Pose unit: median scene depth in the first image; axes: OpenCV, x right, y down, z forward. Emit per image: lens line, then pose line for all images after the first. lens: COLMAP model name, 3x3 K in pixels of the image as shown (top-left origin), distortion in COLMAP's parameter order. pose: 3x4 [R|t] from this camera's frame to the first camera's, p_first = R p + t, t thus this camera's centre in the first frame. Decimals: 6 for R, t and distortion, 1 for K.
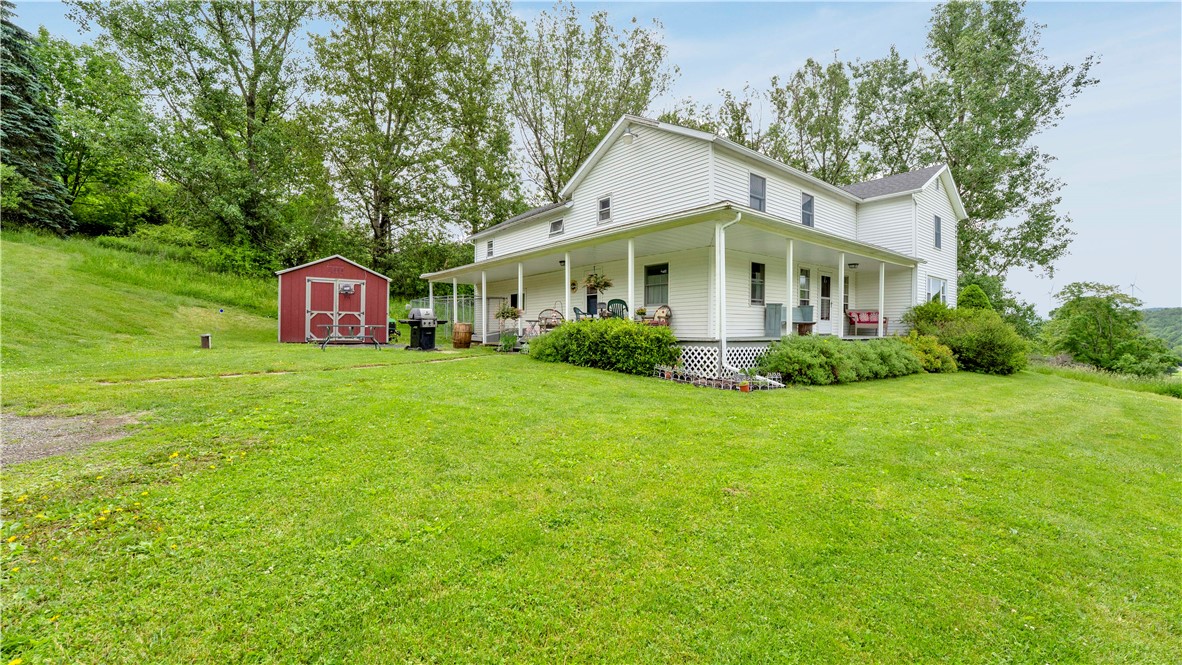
lens RADIAL K [[484.5, 0, 591.0], [0, 484.5, 332.5], [0, 0, 1]] dist [-0.028322, 0.000429]
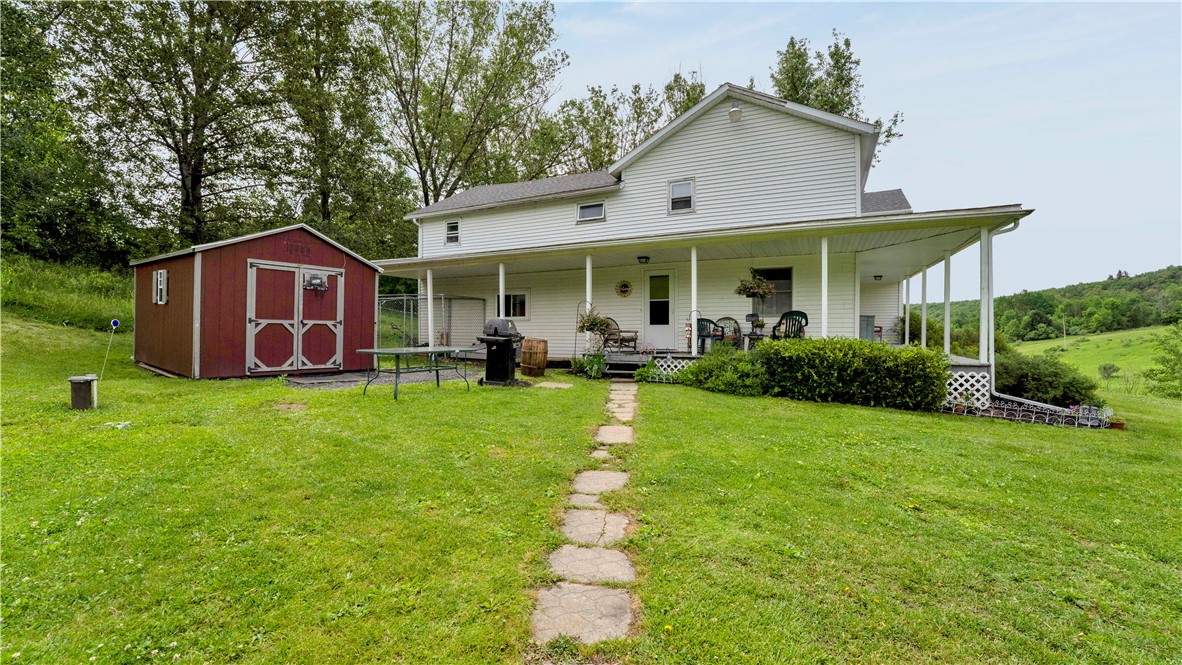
lens RADIAL K [[484.5, 0, 591.0], [0, 484.5, 332.5], [0, 0, 1]] dist [-0.028322, 0.000429]
pose [[0.915180, -0.007002, 0.402985, -0.397539], [0.005579, 0.999973, 0.004706, -0.026695], [-0.403007, -0.002058, 0.915195, 0.291017]]
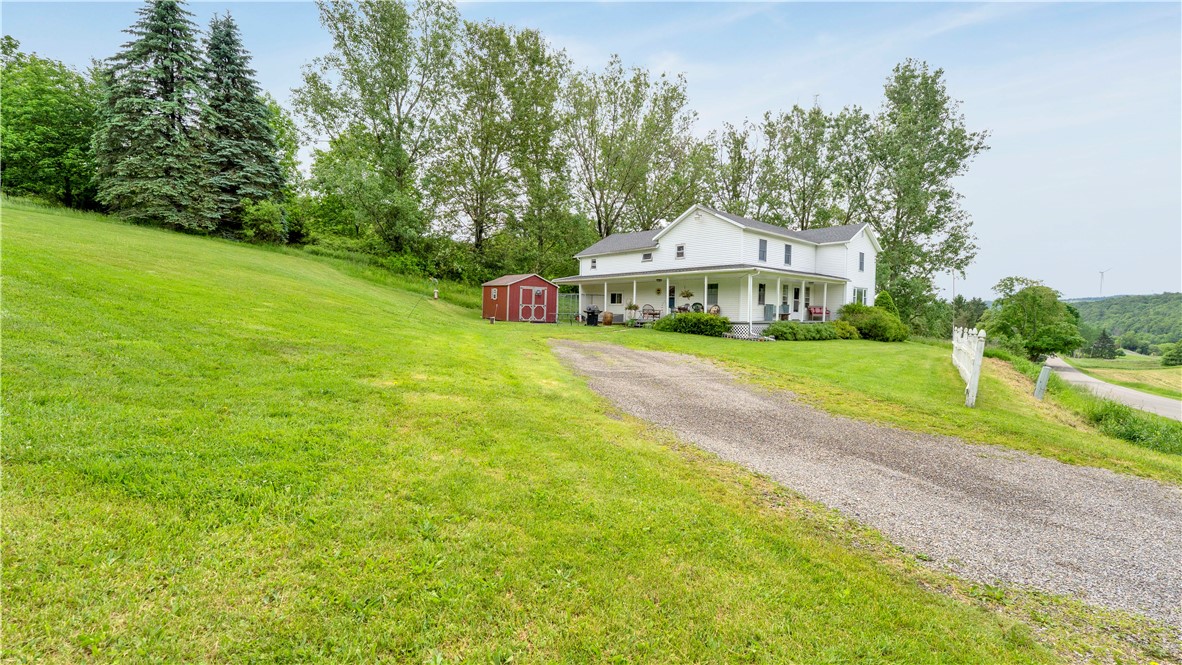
lens RADIAL K [[470.4, 0, 591.0], [0, 470.4, 332.5], [0, 0, 1]] dist [-0.033832, -0.000044]
pose [[0.999752, 0.008846, 0.020429, -0.312722], [-0.009692, 0.999085, 0.041654, -0.013196], [-0.020042, -0.041841, 0.998923, -0.726933]]
